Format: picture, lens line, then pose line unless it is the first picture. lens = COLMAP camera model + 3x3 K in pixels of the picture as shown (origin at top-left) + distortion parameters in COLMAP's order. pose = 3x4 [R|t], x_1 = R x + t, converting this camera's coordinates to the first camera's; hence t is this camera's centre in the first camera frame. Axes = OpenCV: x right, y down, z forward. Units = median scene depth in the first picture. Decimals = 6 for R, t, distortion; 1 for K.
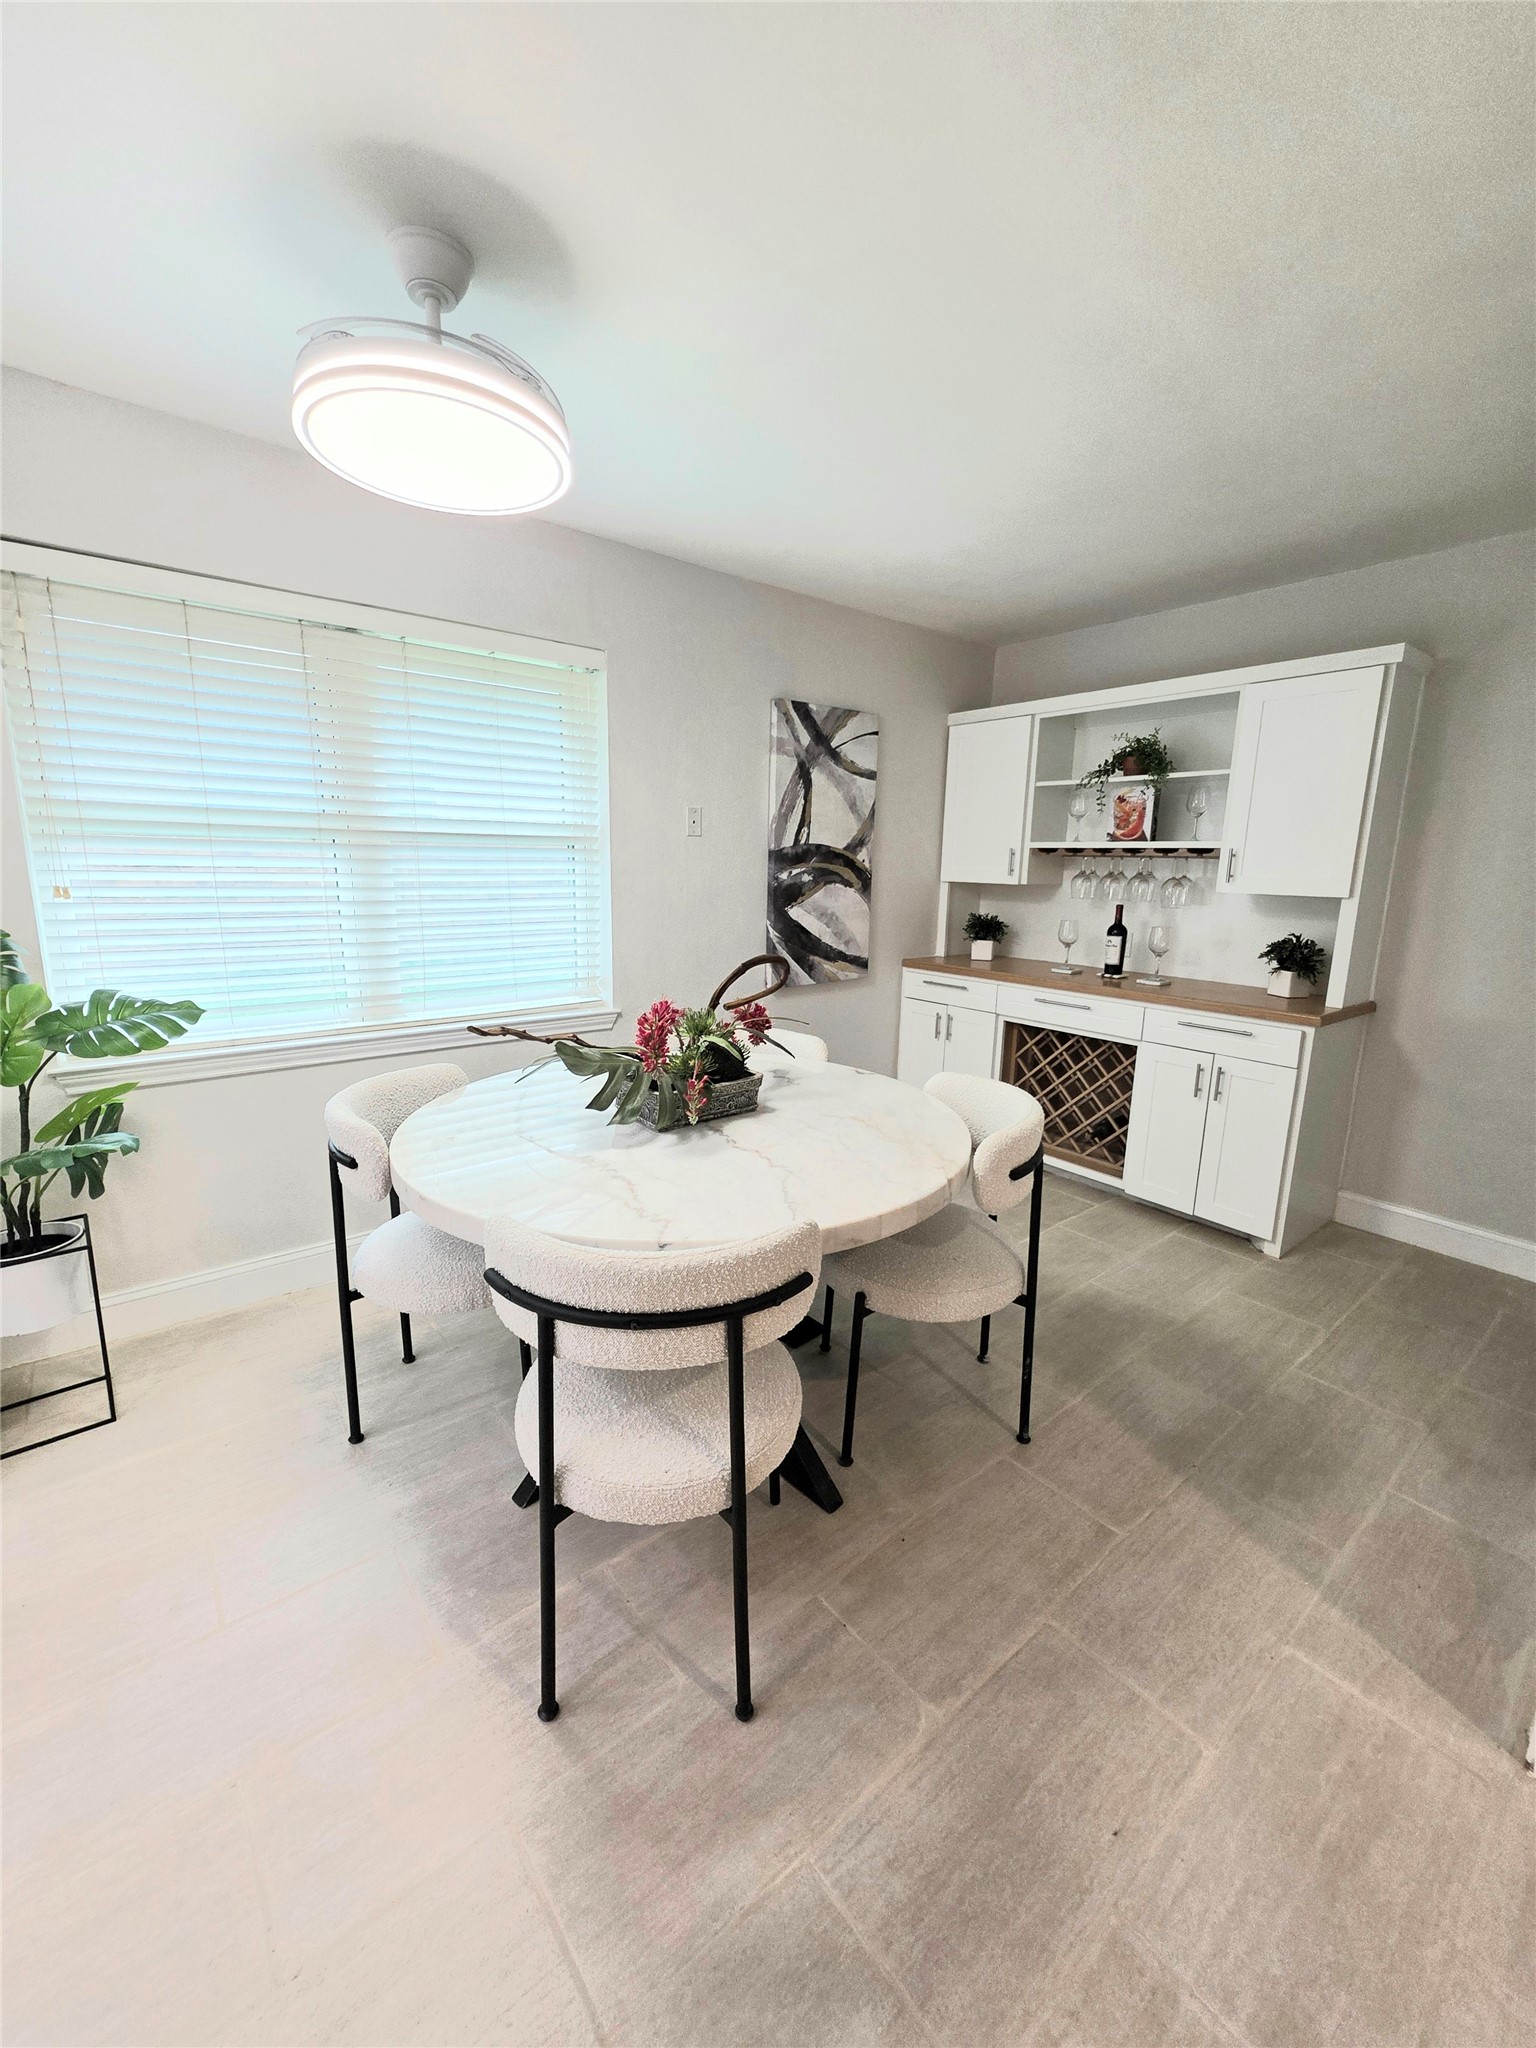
lens RADIAL K [[814.9, 0, 763.0], [0, 814.9, 1024.1], [0, 0, 1]] dist [0.007114, 0.000050]
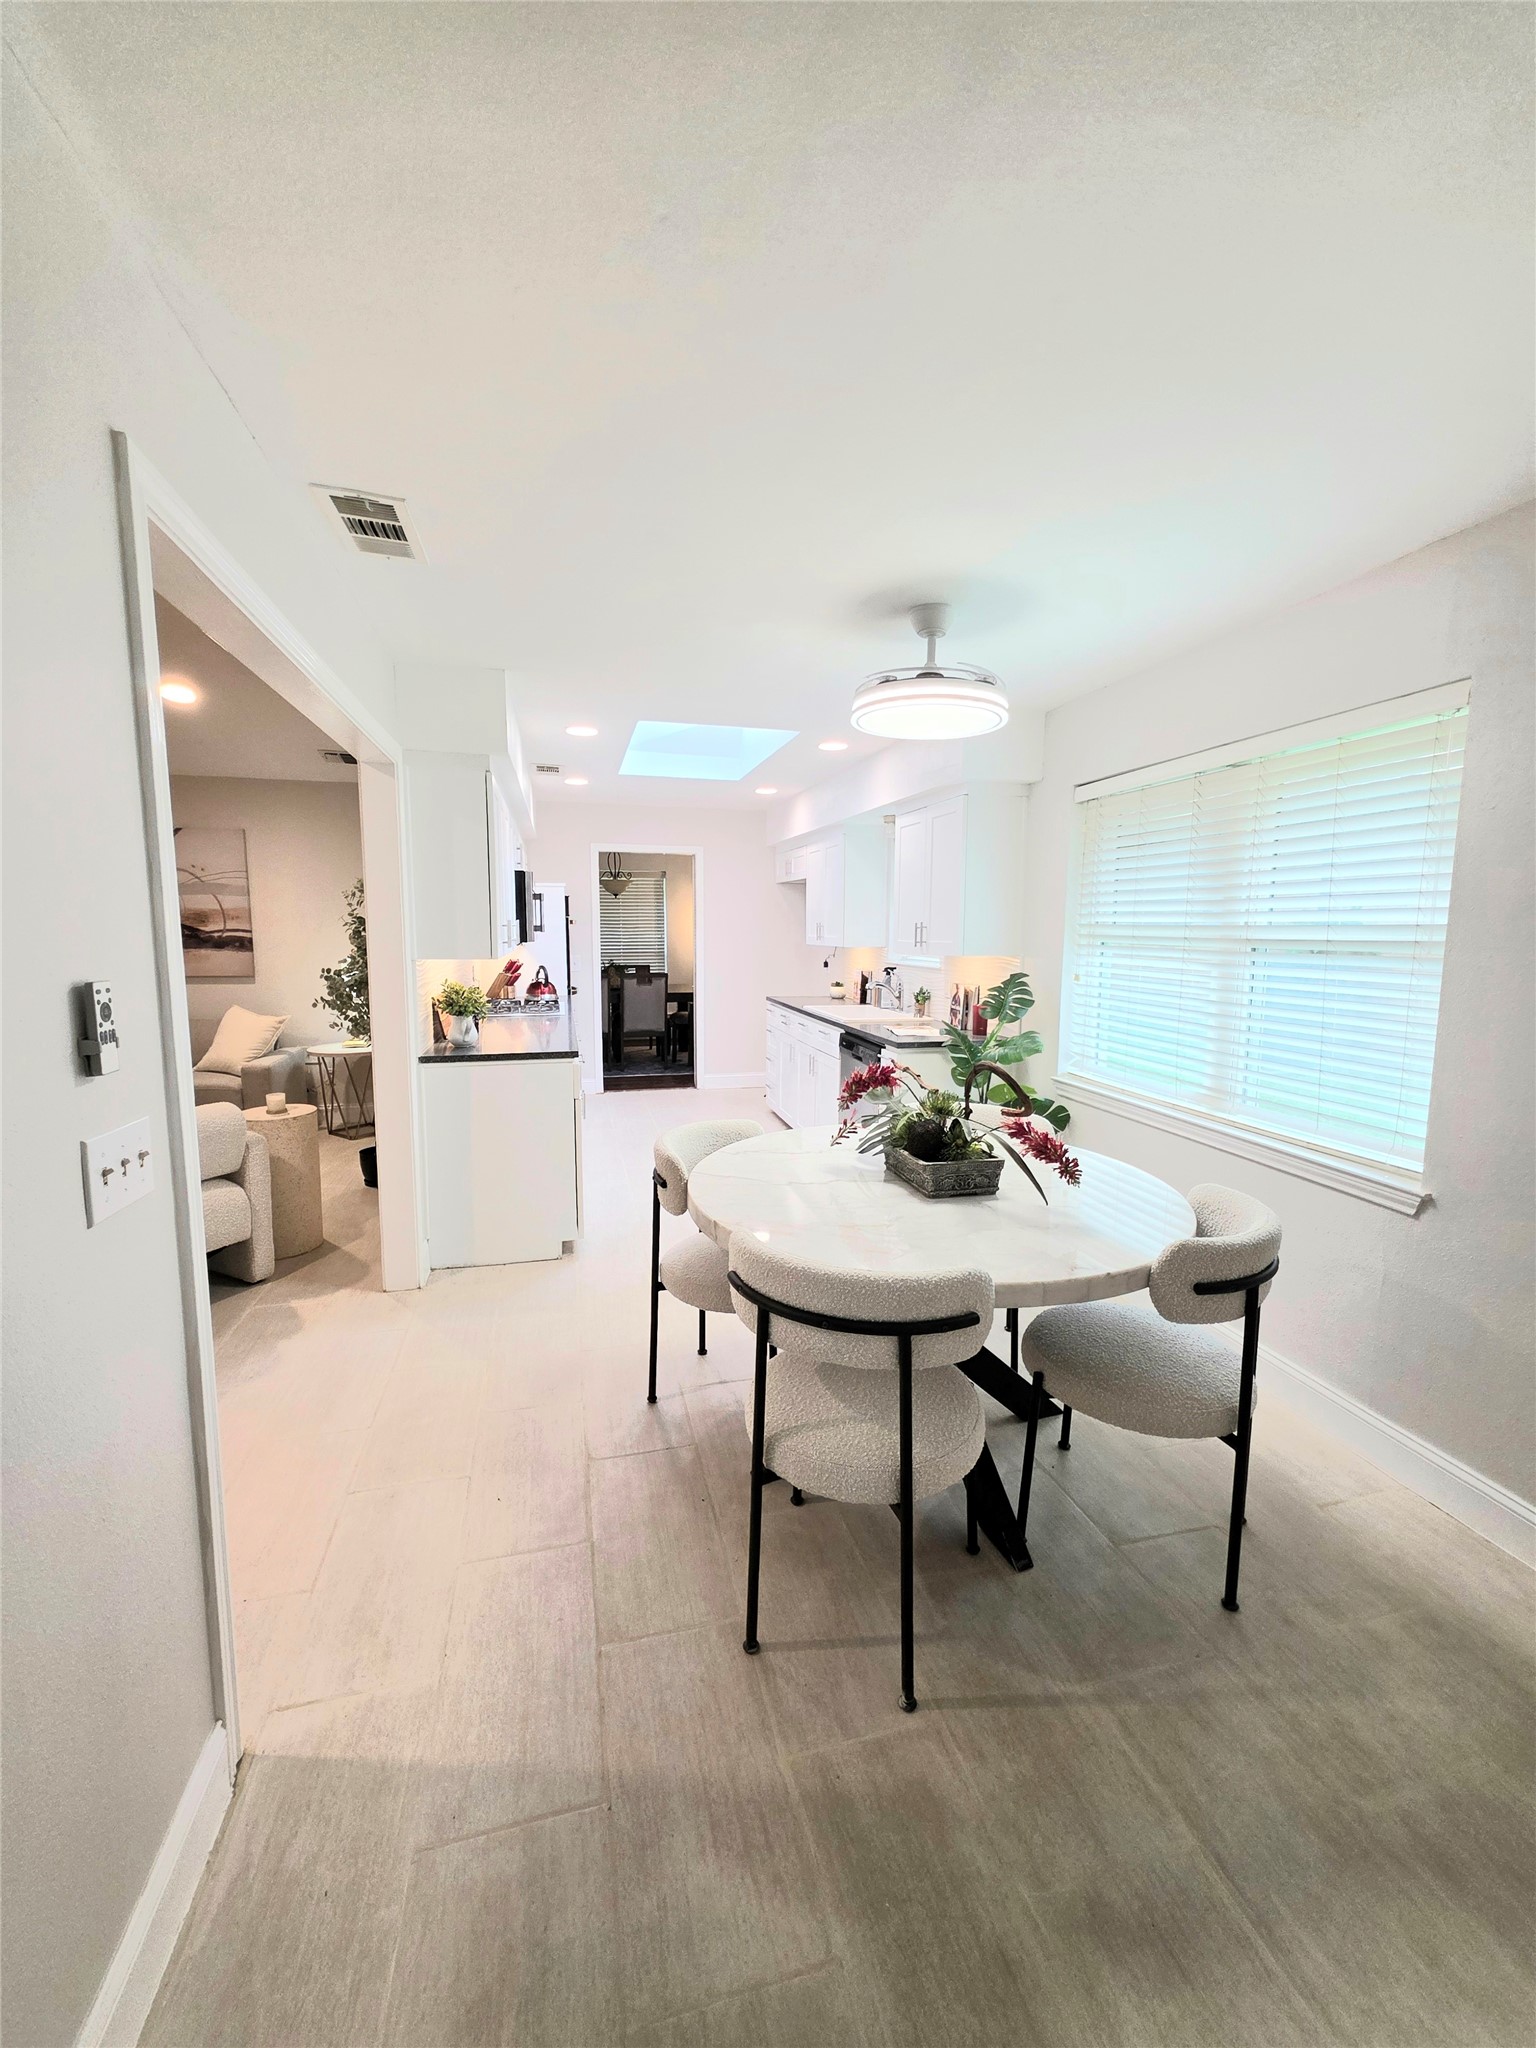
lens RADIAL K [[814.9, 0, 763.0], [0, 814.9, 1024.1], [0, 0, 1]] dist [0.007114, 0.000050]
pose [[-0.413952, 0.082592, -0.906544, 0.588100], [-0.202219, 0.962649, 0.180042, -0.147943], [0.887553, 0.257849, -0.381789, 0.673346]]
